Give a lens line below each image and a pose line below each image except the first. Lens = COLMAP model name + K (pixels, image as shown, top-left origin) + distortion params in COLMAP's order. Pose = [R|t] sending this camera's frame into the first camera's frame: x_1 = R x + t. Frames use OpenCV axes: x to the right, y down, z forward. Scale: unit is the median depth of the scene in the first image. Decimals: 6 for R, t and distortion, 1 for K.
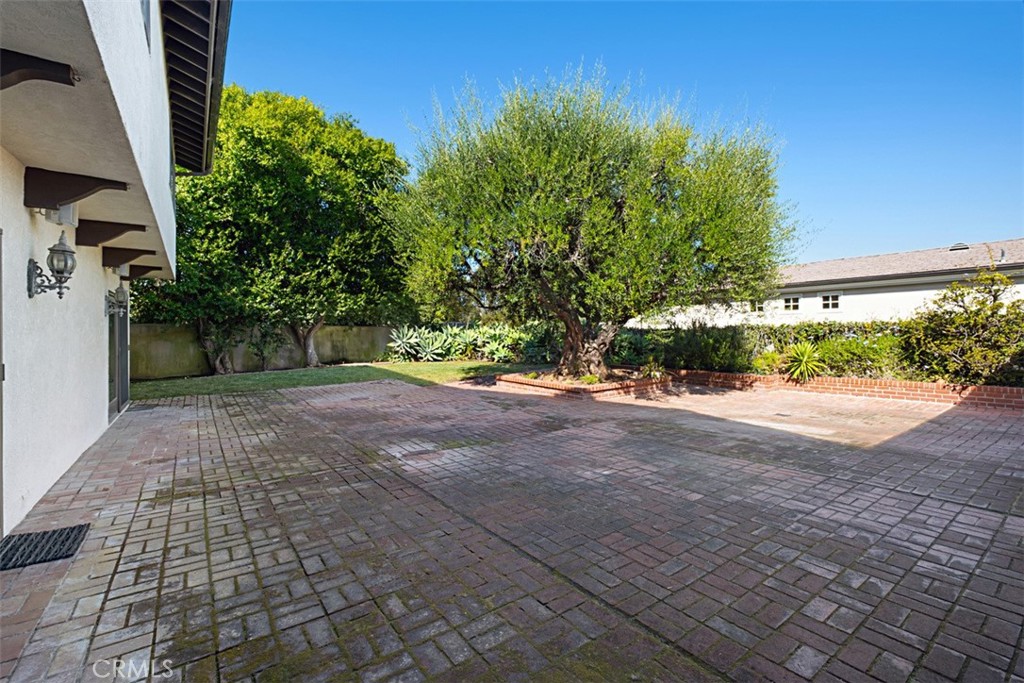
lens RADIAL K [[438.6, 0, 510.2], [0, 438.6, 333.7], [0, 0, 1]] dist [0.000116, -0.000163]
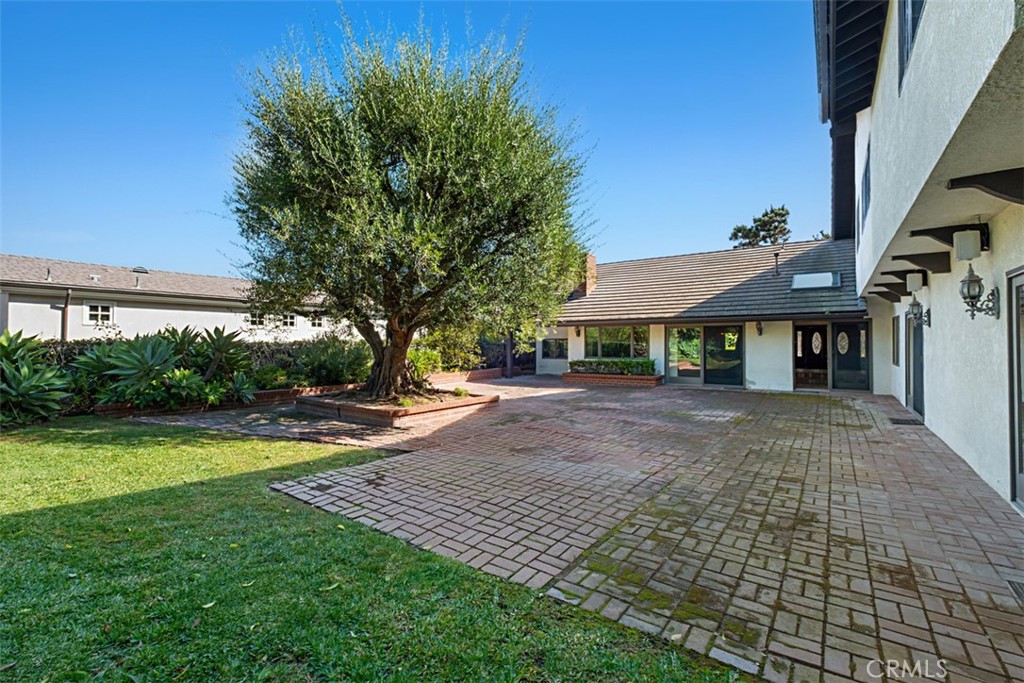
lens RADIAL K [[438.6, 0, 510.2], [0, 438.6, 333.7], [0, 0, 1]] dist [0.000116, -0.000163]
pose [[-0.293324, 0.026666, 0.955641, -0.602453], [0.008556, 0.999644, -0.025268, -0.003330], [-0.955975, 0.000765, -0.293448, 0.852632]]
